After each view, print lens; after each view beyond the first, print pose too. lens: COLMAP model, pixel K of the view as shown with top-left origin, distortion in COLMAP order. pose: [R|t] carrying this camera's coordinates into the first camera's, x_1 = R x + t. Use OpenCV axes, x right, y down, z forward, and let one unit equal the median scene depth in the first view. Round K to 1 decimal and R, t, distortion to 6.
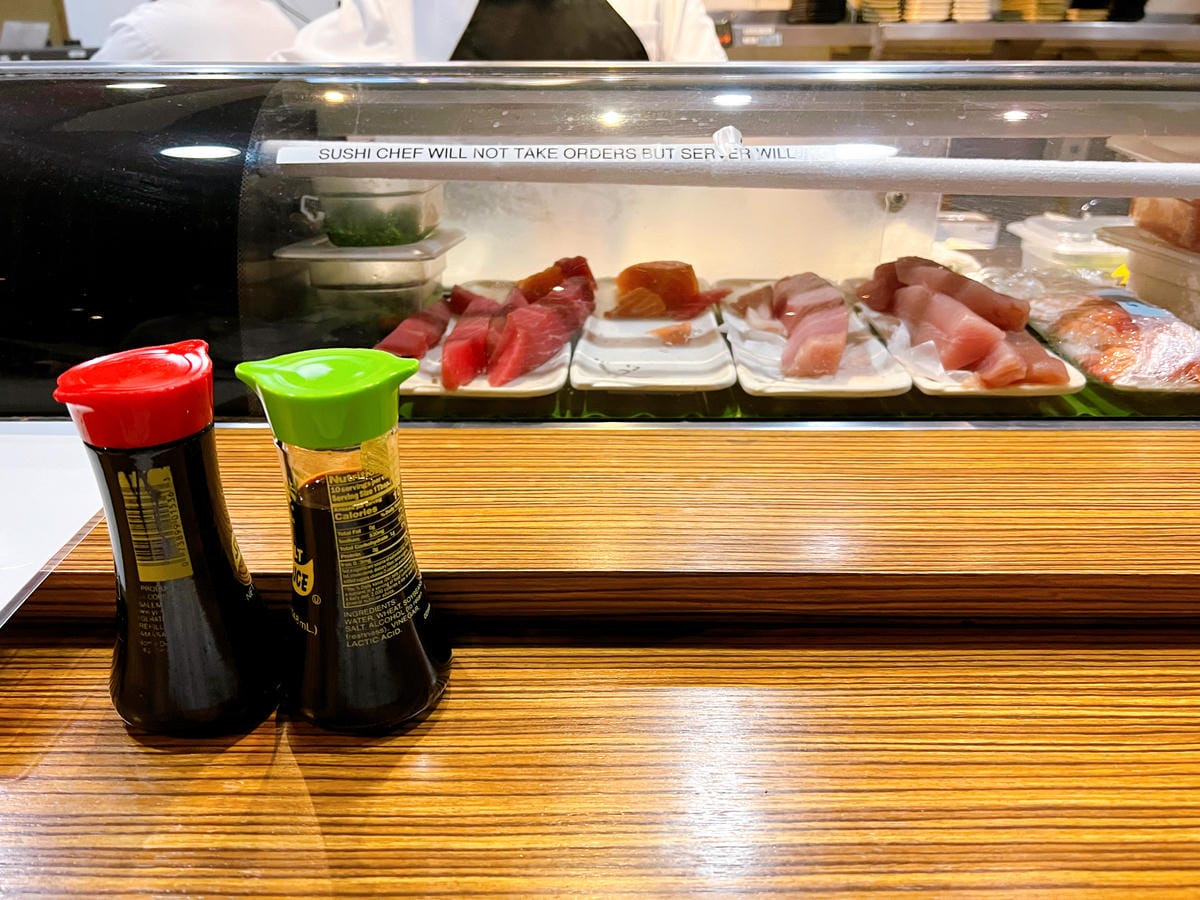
lens RADIAL K [[899.3, 0, 612.7], [0, 899.3, 444.1], [0, 0, 1]] dist [0.003374, -0.020633]
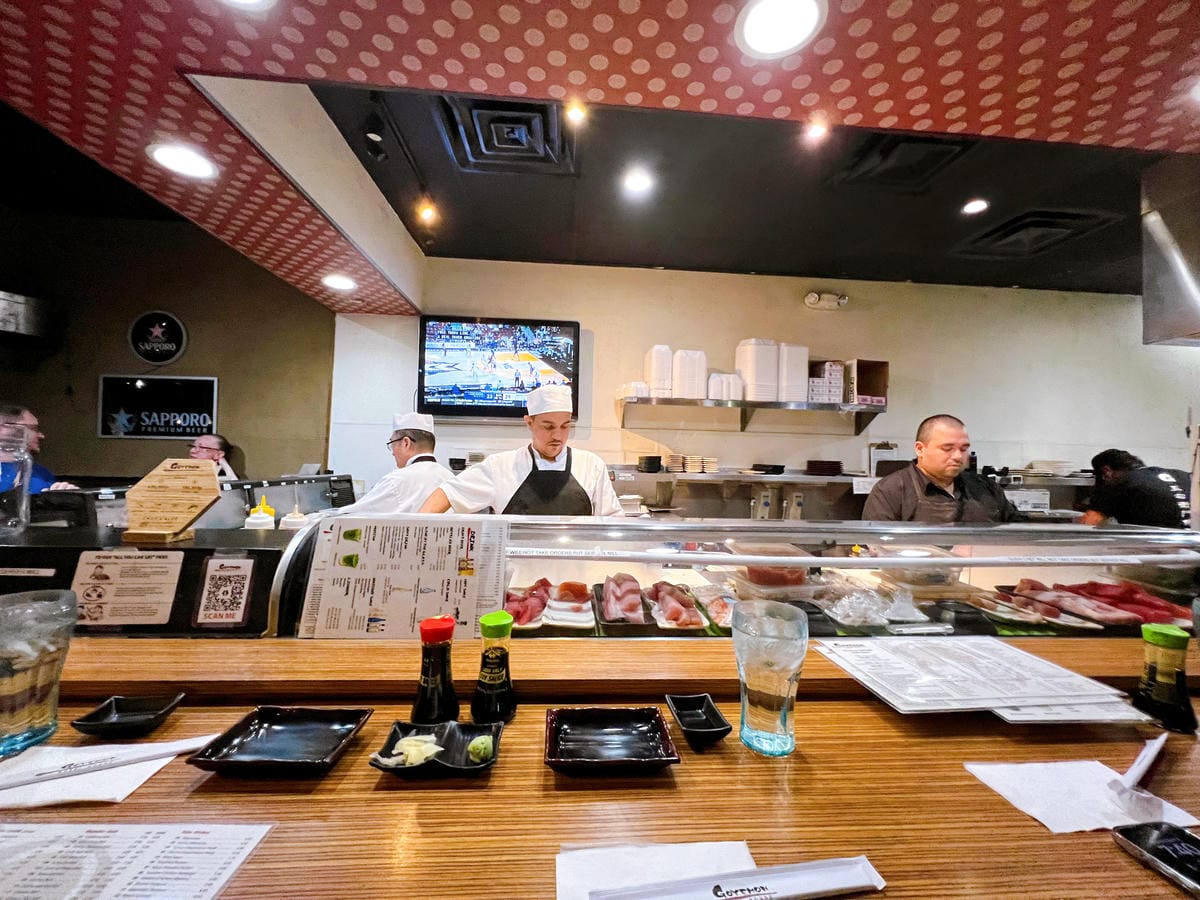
lens RADIAL K [[480.3, 0, 592.7], [0, 480.3, 455.8], [0, 0, 1]] dist [0.005114, 0.000133]
pose [[0.998059, 0.022098, 0.058230, -0.003997], [0.003829, 0.911405, -0.411492, 0.117812], [-0.062164, 0.410916, 0.909551, -1.063199]]
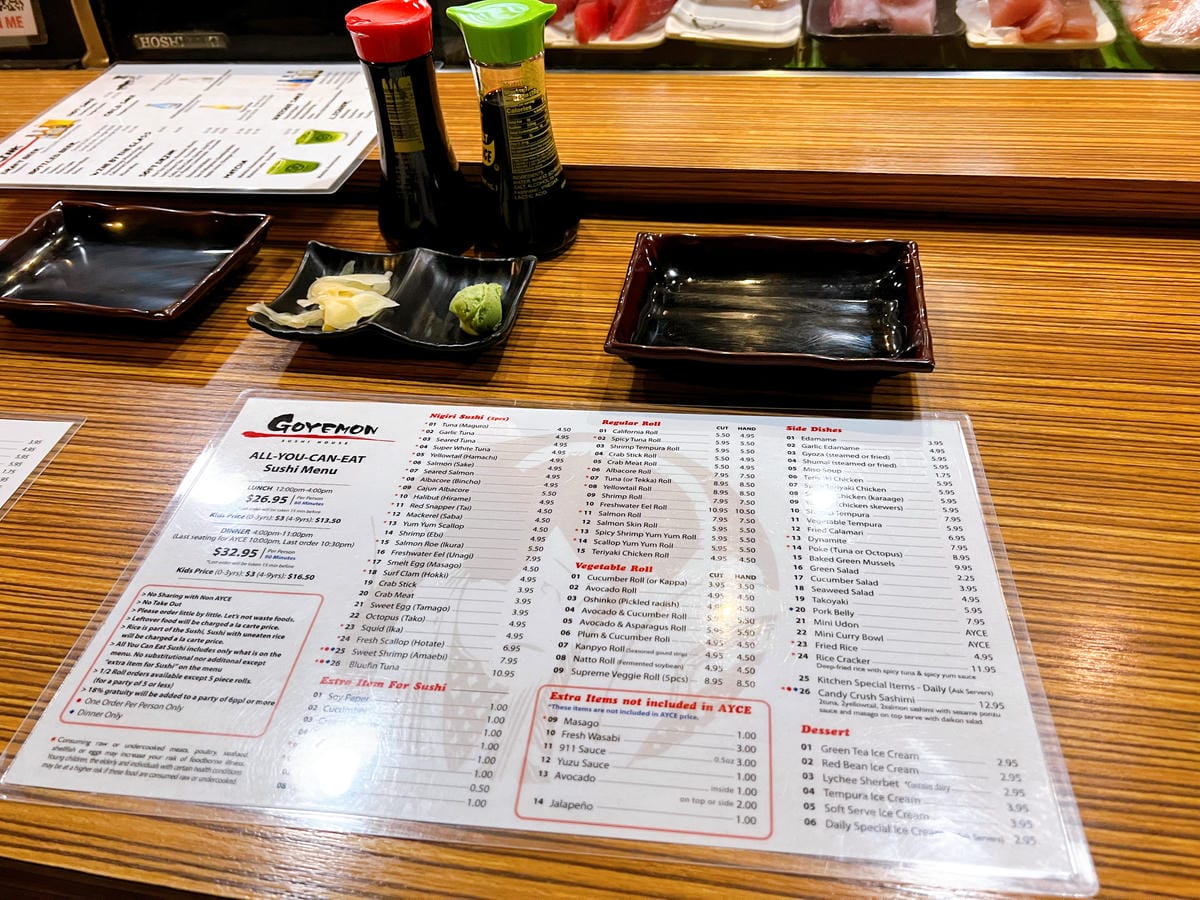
lens RADIAL K [[899.3, 0, 602.5], [0, 899.3, 456.3], [0, 0, 1]] dist [0.003374, -0.020633]
pose [[0.980128, 0.081469, -0.180862, 0.166538], [-0.019236, 0.946507, 0.322109, 0.115932], [0.197430, -0.312229, 0.929266, -0.541933]]
